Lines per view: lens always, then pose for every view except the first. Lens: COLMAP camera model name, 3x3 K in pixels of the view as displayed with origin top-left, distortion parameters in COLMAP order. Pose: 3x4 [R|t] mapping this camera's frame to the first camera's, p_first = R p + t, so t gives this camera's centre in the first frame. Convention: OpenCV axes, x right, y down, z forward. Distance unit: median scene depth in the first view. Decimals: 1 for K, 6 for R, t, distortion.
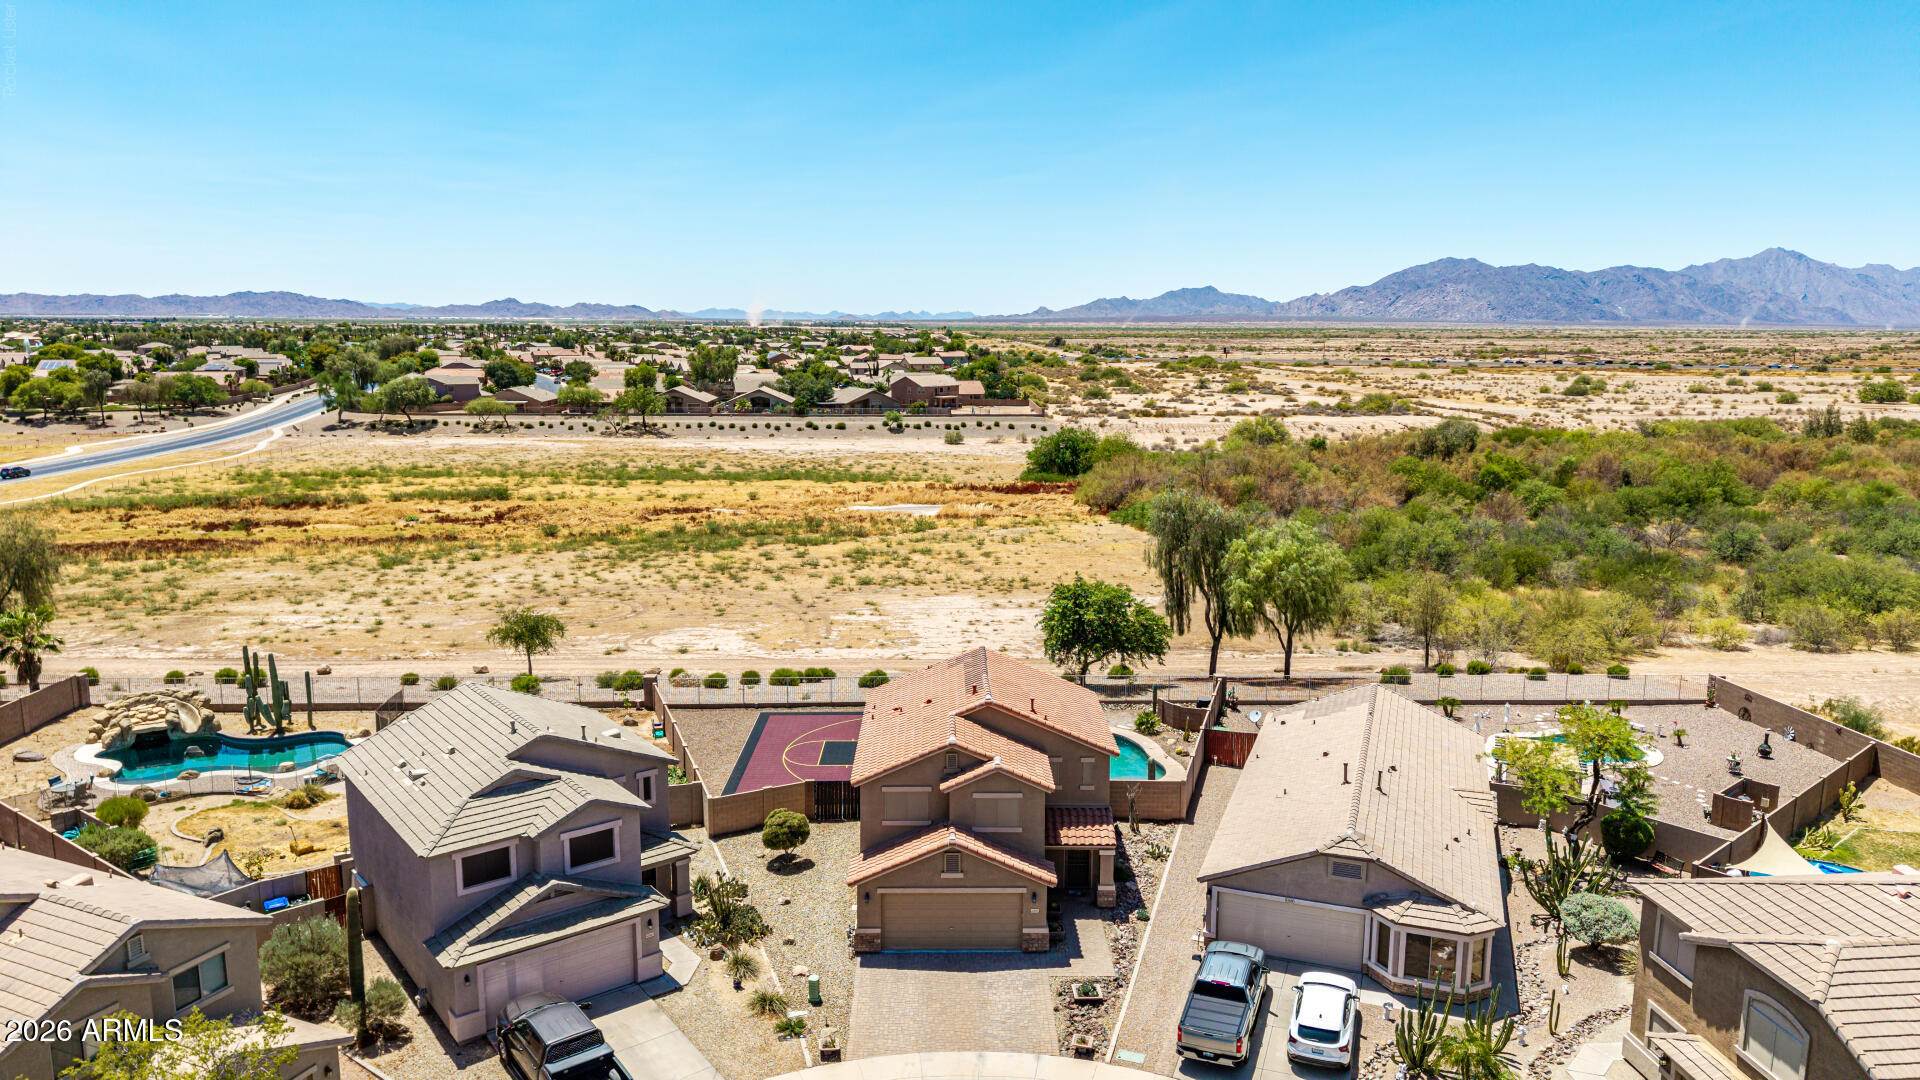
lens RADIAL K [[1277.1, 0, 963.1], [0, 1277.1, 534.2], [0, 0, 1]] dist [0.050182, -0.059182]
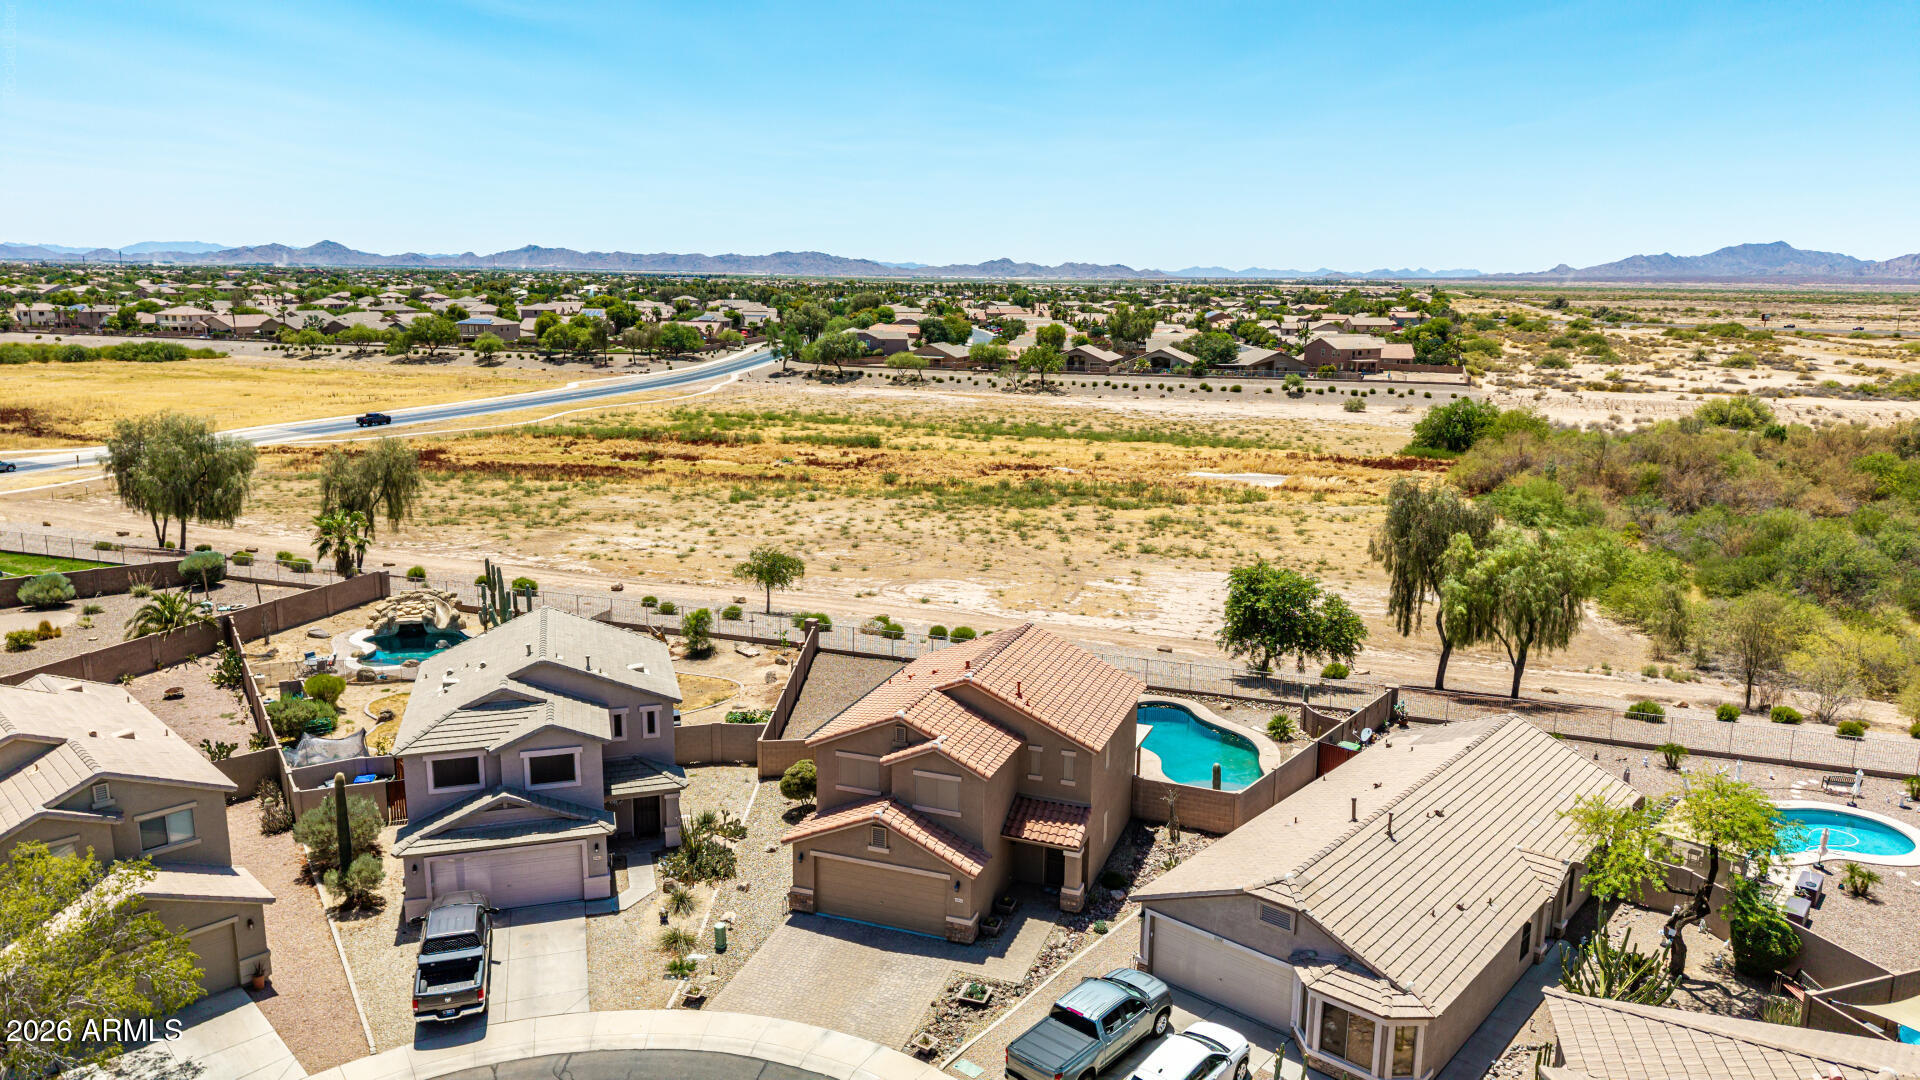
lens RADIAL K [[1277.1, 0, 960.3], [0, 1277.1, 535.4], [0, 0, 1]] dist [0.050182, -0.059182]
pose [[0.932680, 0.077187, -0.352348, 0.278770], [-0.065894, 0.996858, 0.043952, -0.014712], [0.354634, -0.017775, 0.934836, 0.083408]]
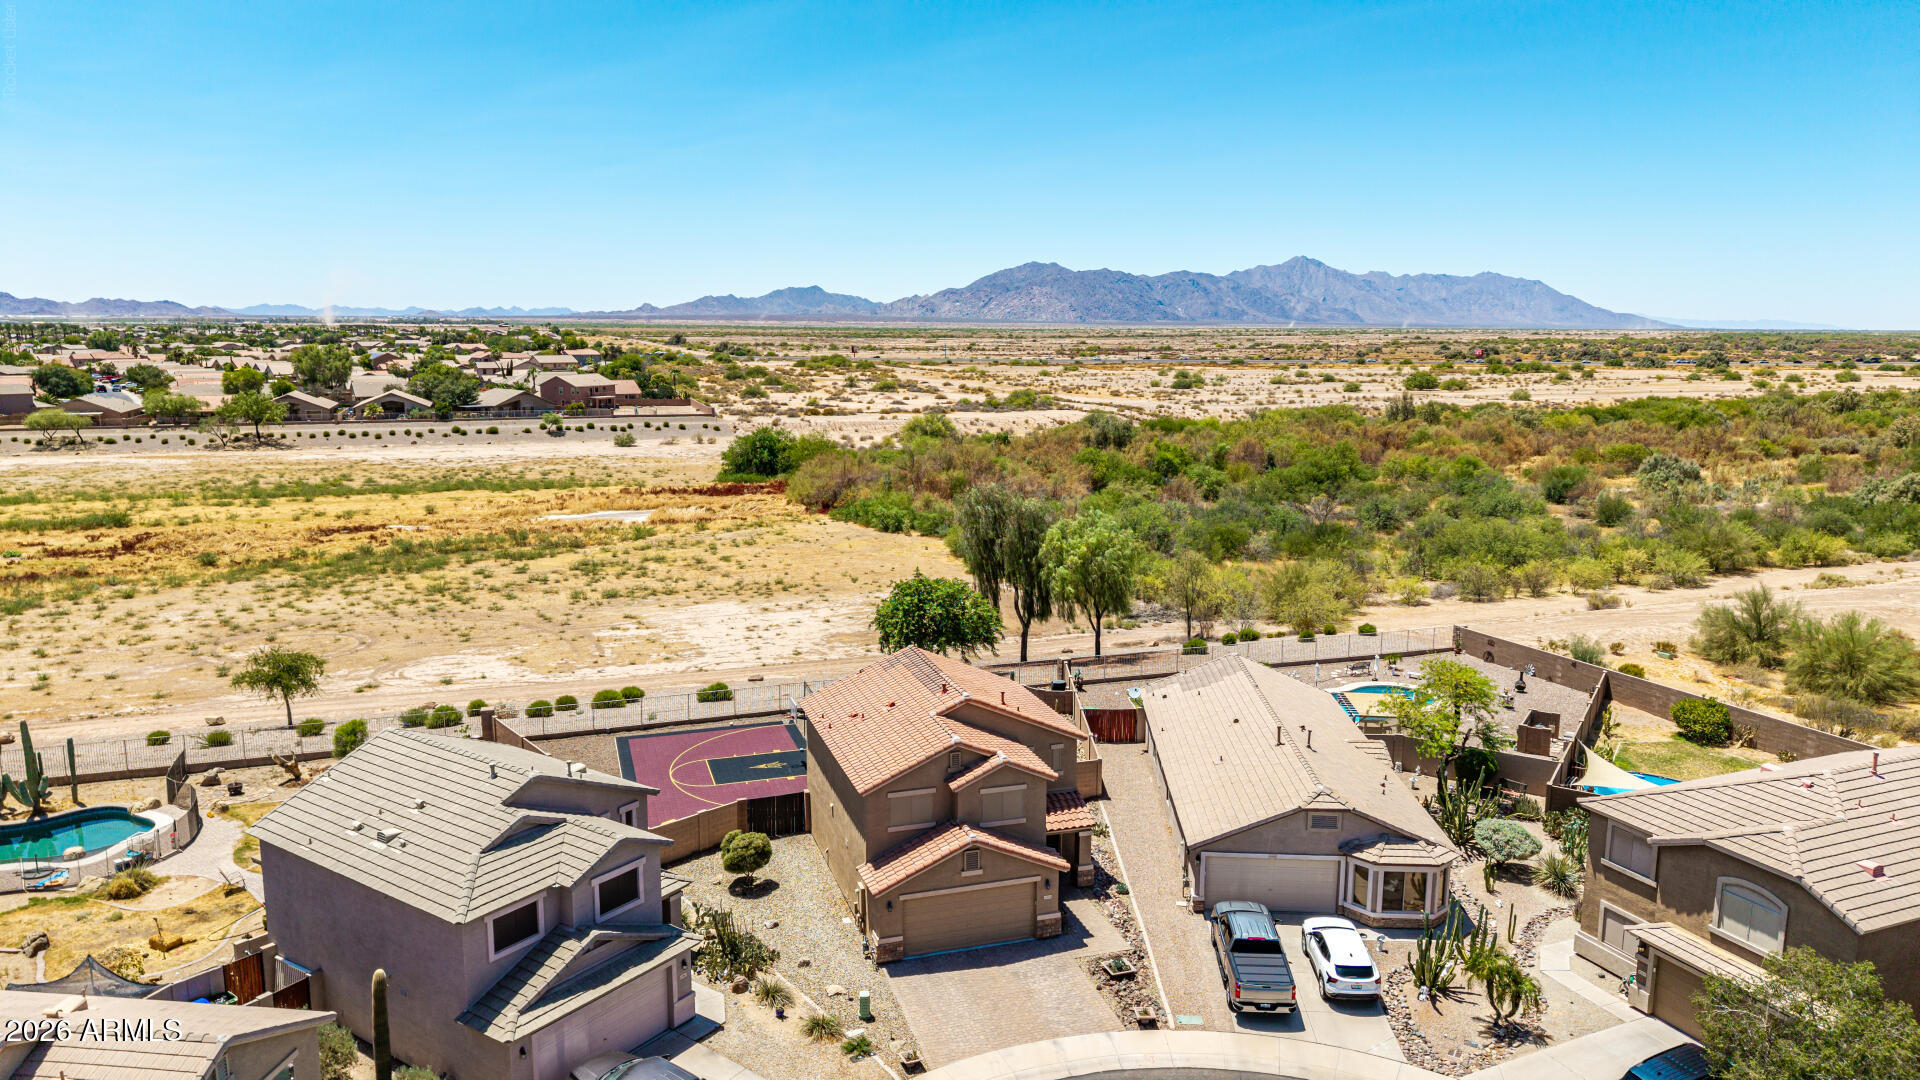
lens RADIAL K [[1277.1, 0, 964.5], [0, 1277.1, 534.2], [0, 0, 1]] dist [0.050182, -0.059182]
pose [[0.954799, -0.048712, 0.293233, -0.219177], [0.048317, 0.998795, 0.008594, -0.005663], [-0.293298, 0.005963, 0.956002, 0.030151]]
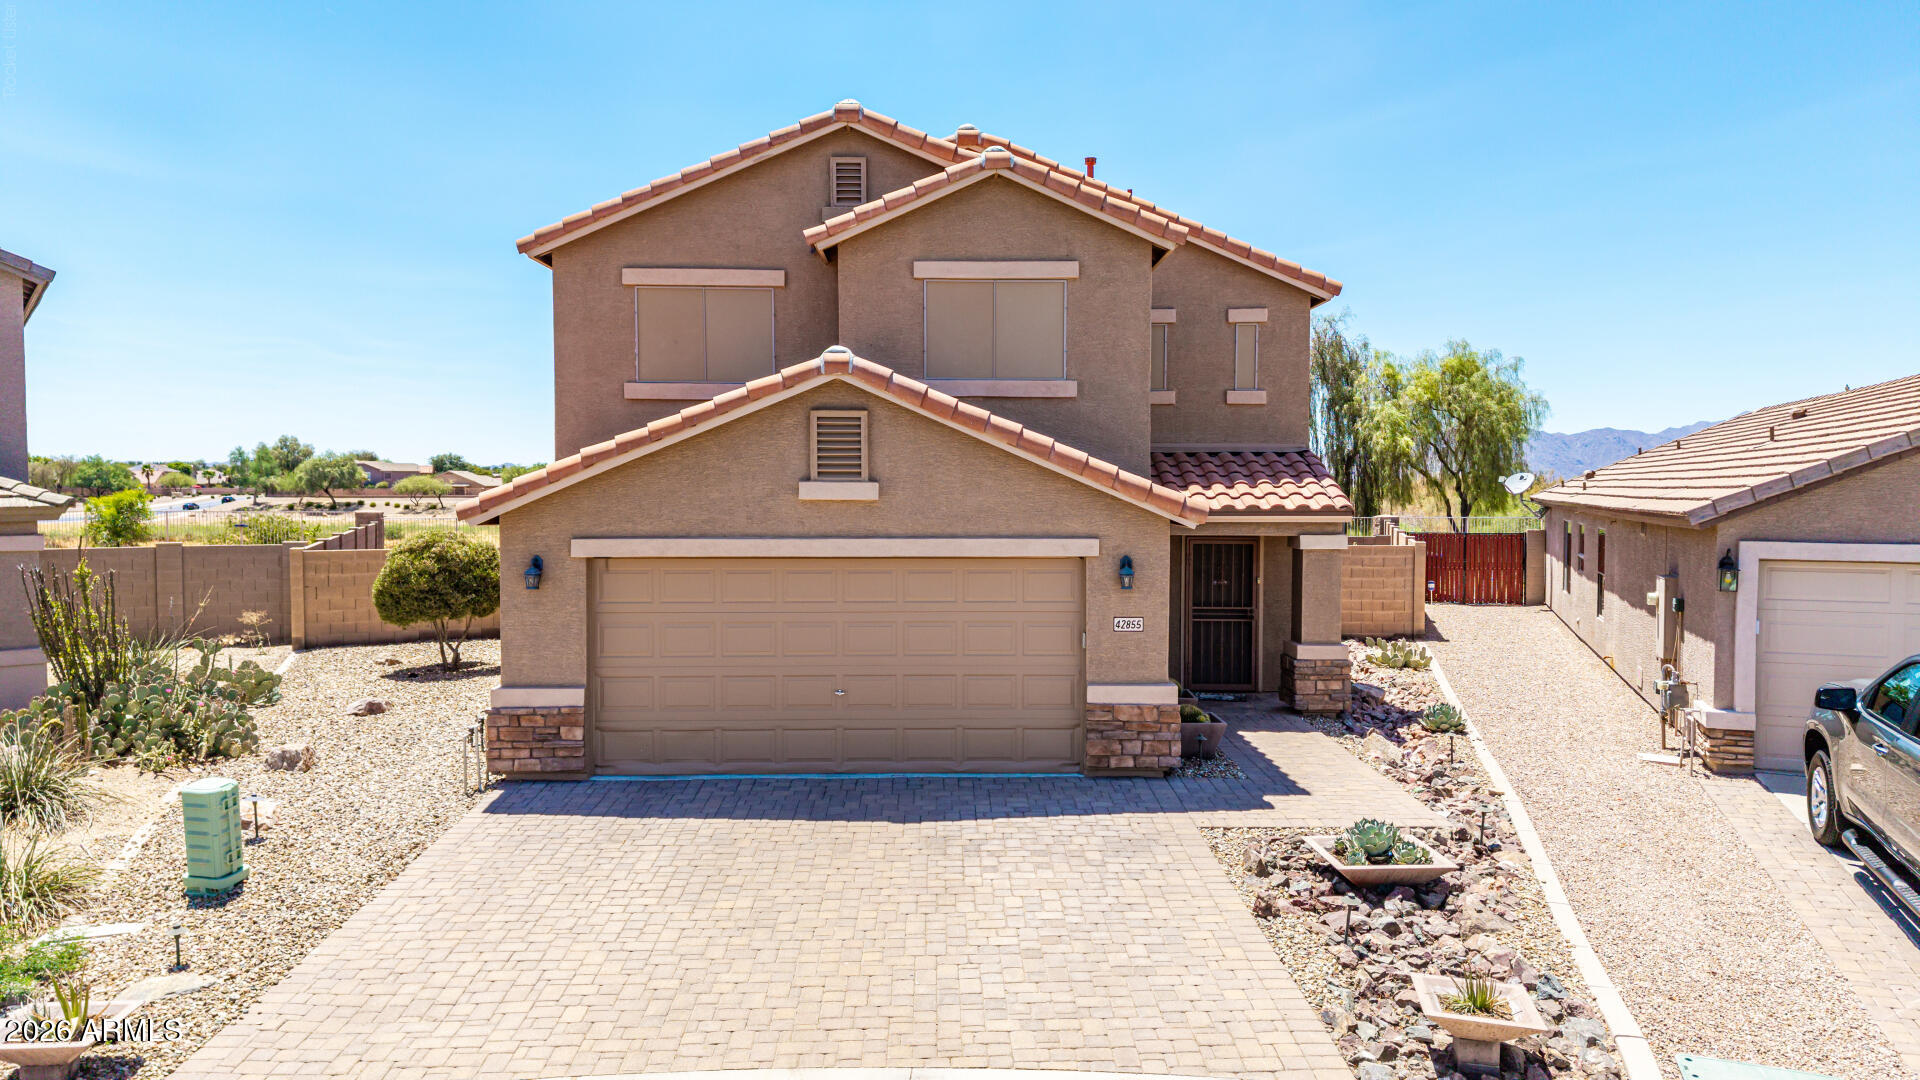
lens RADIAL K [[1277.1, 0, 960.7], [0, 1277.1, 549.3], [0, 0, 1]] dist [0.050182, -0.059182]
pose [[0.999982, -0.004657, 0.003829, 0.013035], [0.005065, 0.993409, -0.114513, 0.231208], [-0.003270, 0.114530, 0.993414, 0.534837]]
